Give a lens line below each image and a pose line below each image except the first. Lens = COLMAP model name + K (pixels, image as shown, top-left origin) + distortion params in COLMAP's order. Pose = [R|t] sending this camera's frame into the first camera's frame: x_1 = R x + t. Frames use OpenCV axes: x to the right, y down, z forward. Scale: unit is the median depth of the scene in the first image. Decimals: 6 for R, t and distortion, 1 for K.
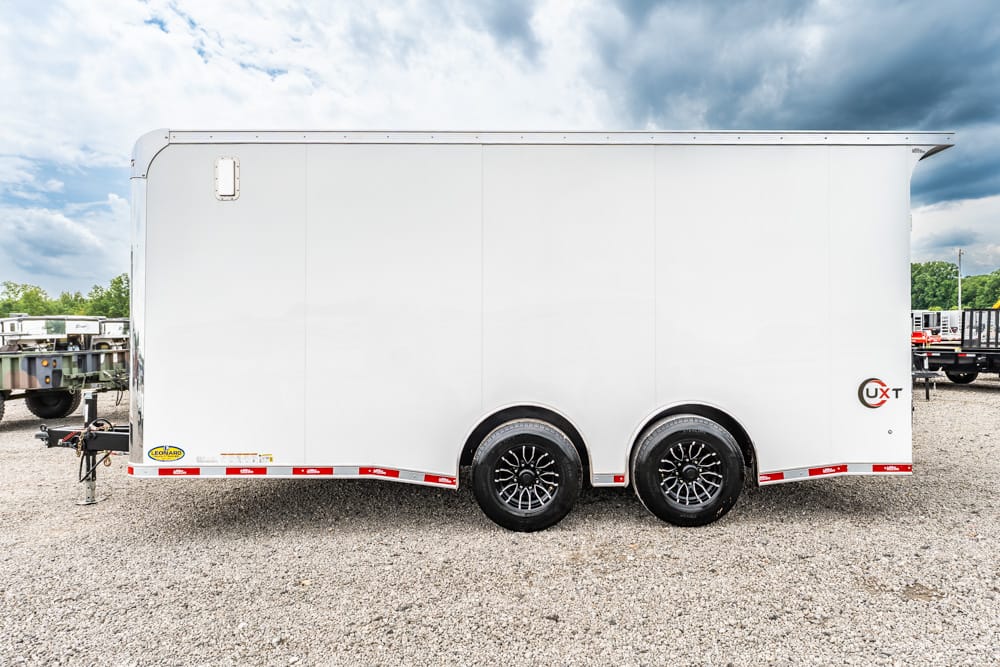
lens RADIAL K [[658.6, 0, 496.5], [0, 658.6, 318.4], [0, 0, 1]] dist [0.007455, 0.002276]
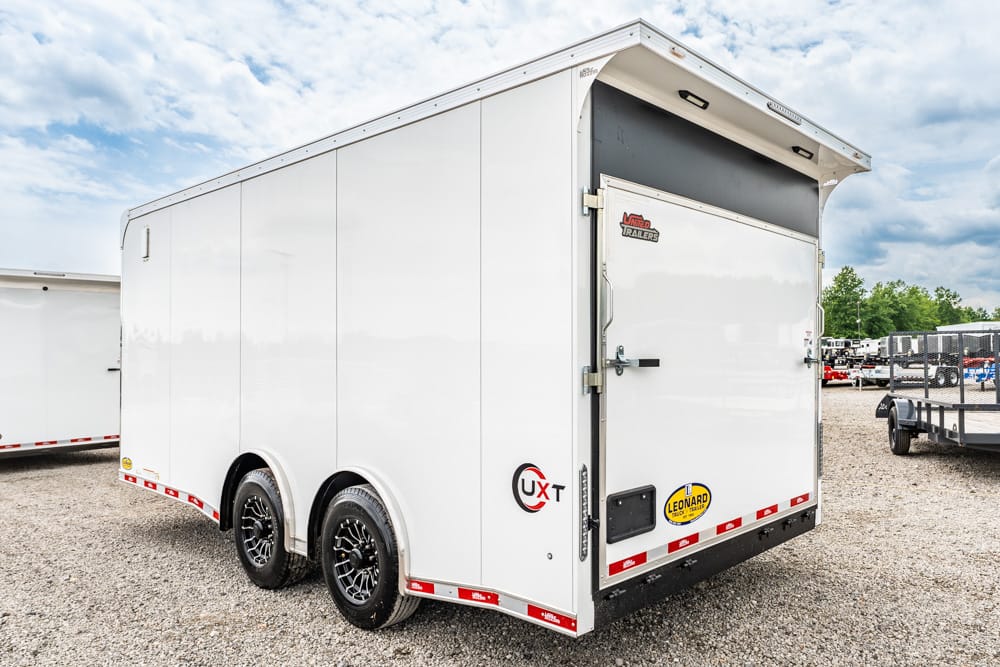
lens RADIAL K [[714.6, 0, 500.0], [0, 714.6, 333.5], [0, 0, 1]] dist [-0.000134, 0.000314]
pose [[0.728070, -0.017735, -0.685273, 1.004383], [0.027048, 0.999630, 0.002867, -0.032715], [0.684969, -0.020623, 0.728281, 0.498524]]
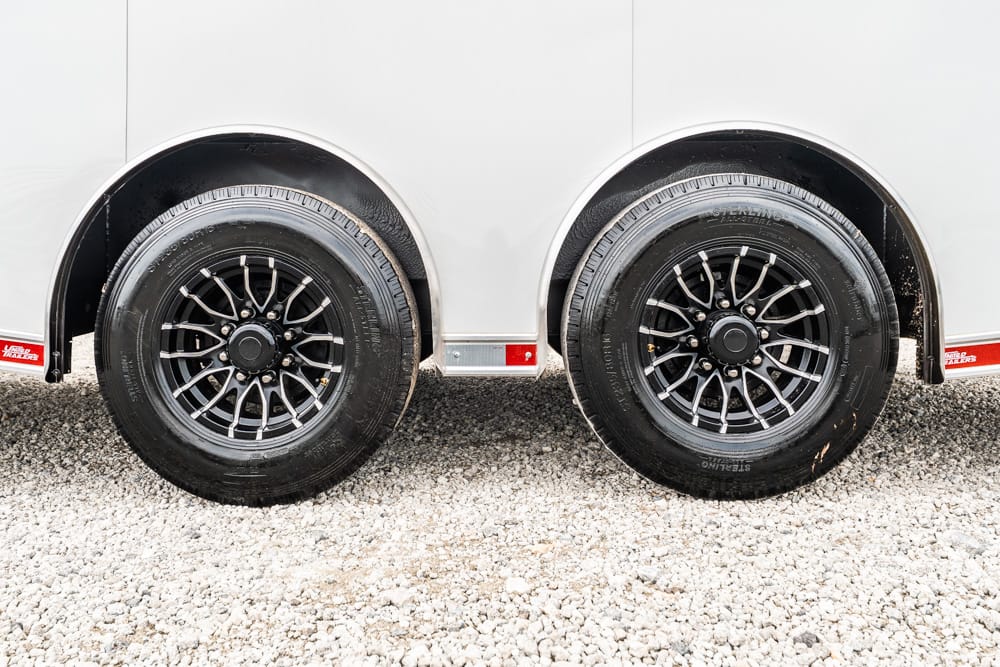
lens RADIAL K [[714.6, 0, 500.0], [0, 714.6, 333.5], [0, 0, 1]] dist [-0.000134, 0.000314]
pose [[0.998479, 0.005945, -0.054805, 0.195068], [-0.005608, 0.999964, 0.006312, 0.229846], [0.054840, -0.005995, 0.998477, 0.629611]]
